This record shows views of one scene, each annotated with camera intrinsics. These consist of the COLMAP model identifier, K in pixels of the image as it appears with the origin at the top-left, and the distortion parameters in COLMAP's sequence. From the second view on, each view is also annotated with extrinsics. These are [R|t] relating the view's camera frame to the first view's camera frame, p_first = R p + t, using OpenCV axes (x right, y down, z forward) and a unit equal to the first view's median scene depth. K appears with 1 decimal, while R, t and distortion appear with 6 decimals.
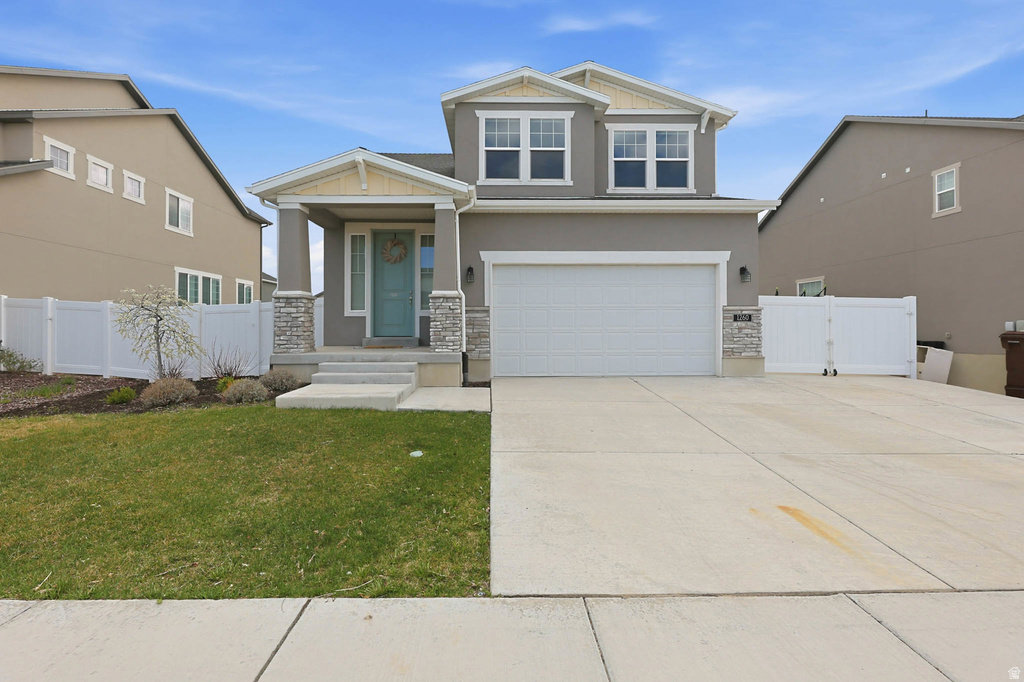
lens RADIAL K [[427.0, 0, 486.6], [0, 427.0, 330.4], [0, 0, 1]] dist [-0.002460, -0.000295]
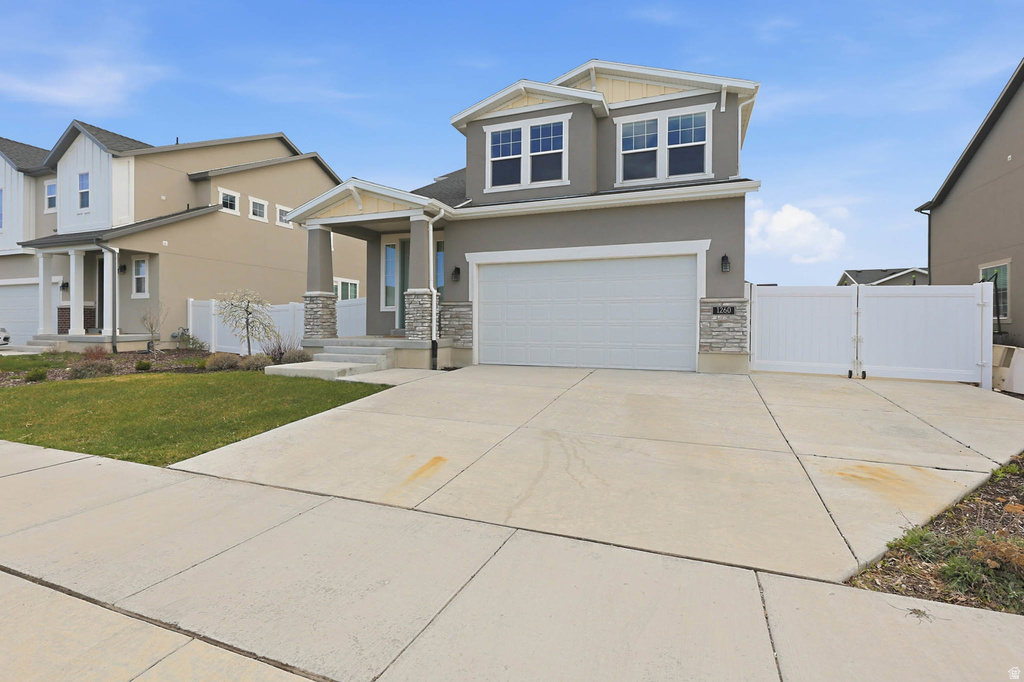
lens RADIAL K [[427.0, 0, 510.3], [0, 427.0, 332.7], [0, 0, 1]] dist [-0.002460, -0.000295]
pose [[0.941100, 0.012068, -0.337912, 0.473950], [-0.009230, 0.999907, 0.010005, 0.013753], [0.338002, -0.006297, 0.941124, -0.033661]]
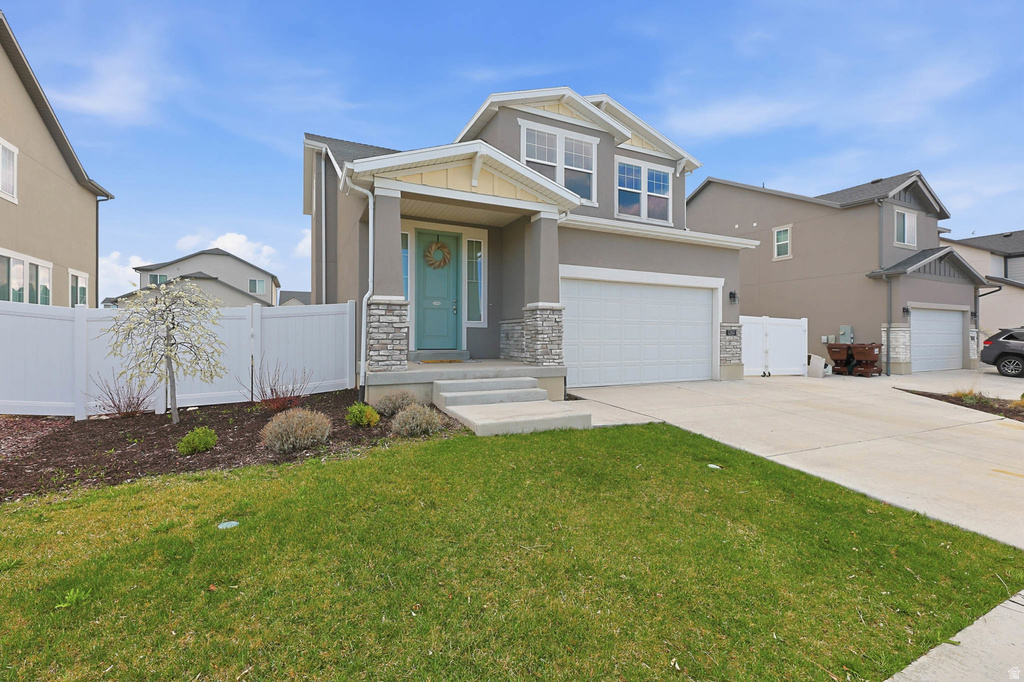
lens RADIAL K [[427.0, 0, 507.5], [0, 427.0, 339.4], [0, 0, 1]] dist [-0.002460, -0.000295]
pose [[0.913468, 0.002386, 0.406903, -0.496218], [-0.001068, 0.999993, -0.003465, -0.004779], [-0.406908, 0.002730, 0.913465, 0.129969]]
